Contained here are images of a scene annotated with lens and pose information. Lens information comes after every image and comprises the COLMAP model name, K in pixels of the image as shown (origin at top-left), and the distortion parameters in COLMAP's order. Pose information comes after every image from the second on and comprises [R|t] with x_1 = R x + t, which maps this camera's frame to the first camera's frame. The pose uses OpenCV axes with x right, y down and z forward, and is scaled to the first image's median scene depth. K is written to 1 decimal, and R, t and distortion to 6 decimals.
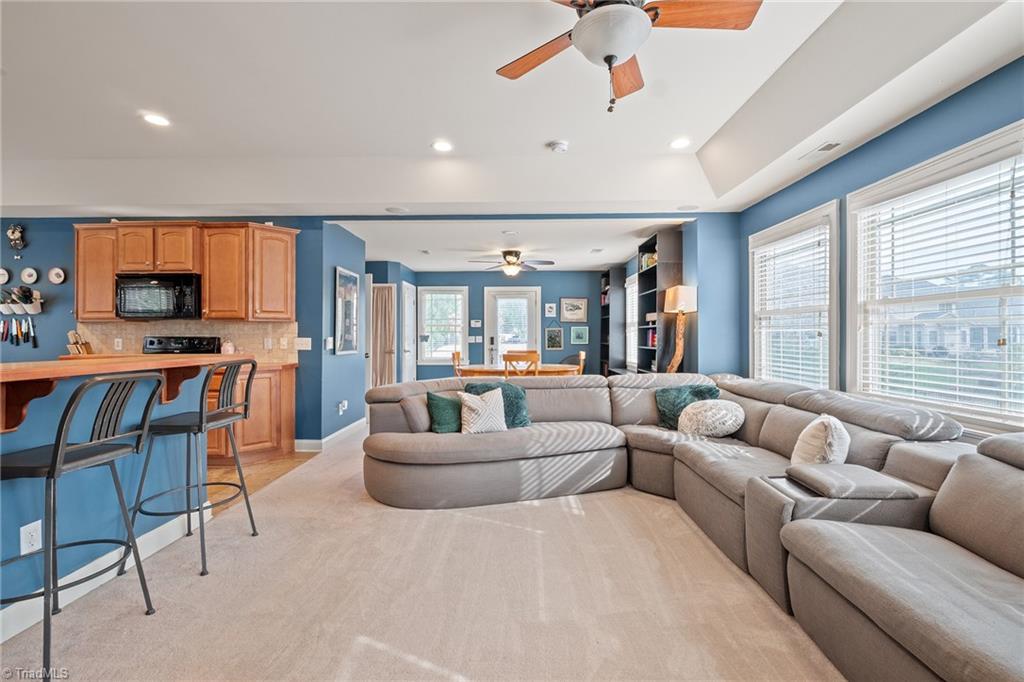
lens RADIAL K [[432.2, 0, 521.9], [0, 432.2, 334.0], [0, 0, 1]] dist [-0.008746, 0.000929]
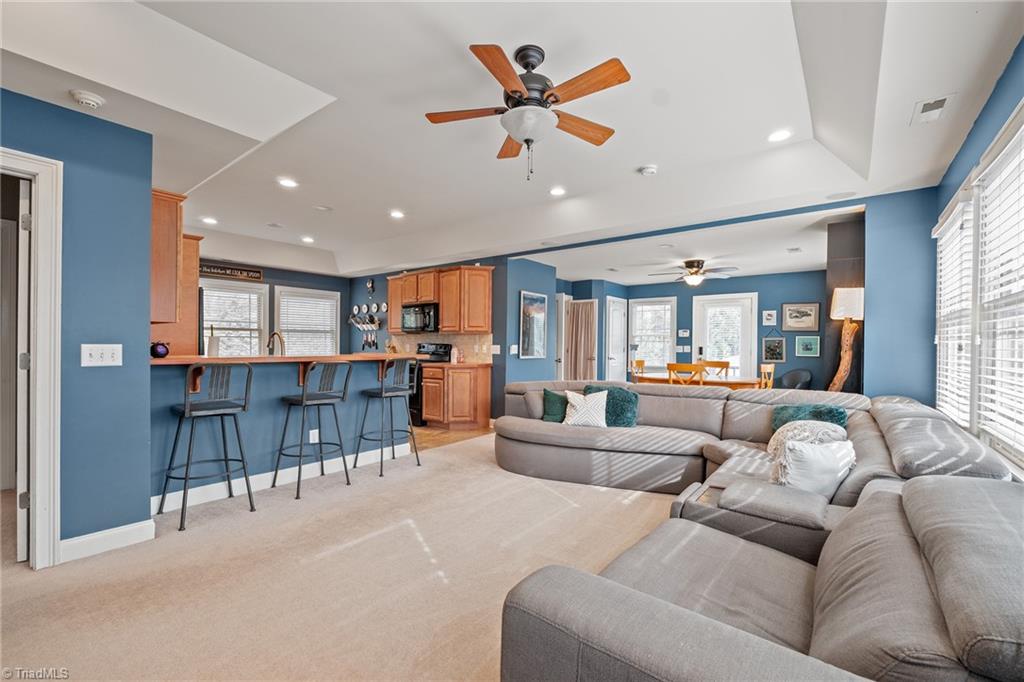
lens RADIAL K [[432.2, 0, 531.0], [0, 432.2, 347.8], [0, 0, 1]] dist [-0.008746, 0.000929]
pose [[0.802982, 0.014765, -0.595820, 0.429790], [-0.007973, 0.999870, 0.014032, -0.003197], [0.595950, -0.006517, 0.802995, -0.037092]]
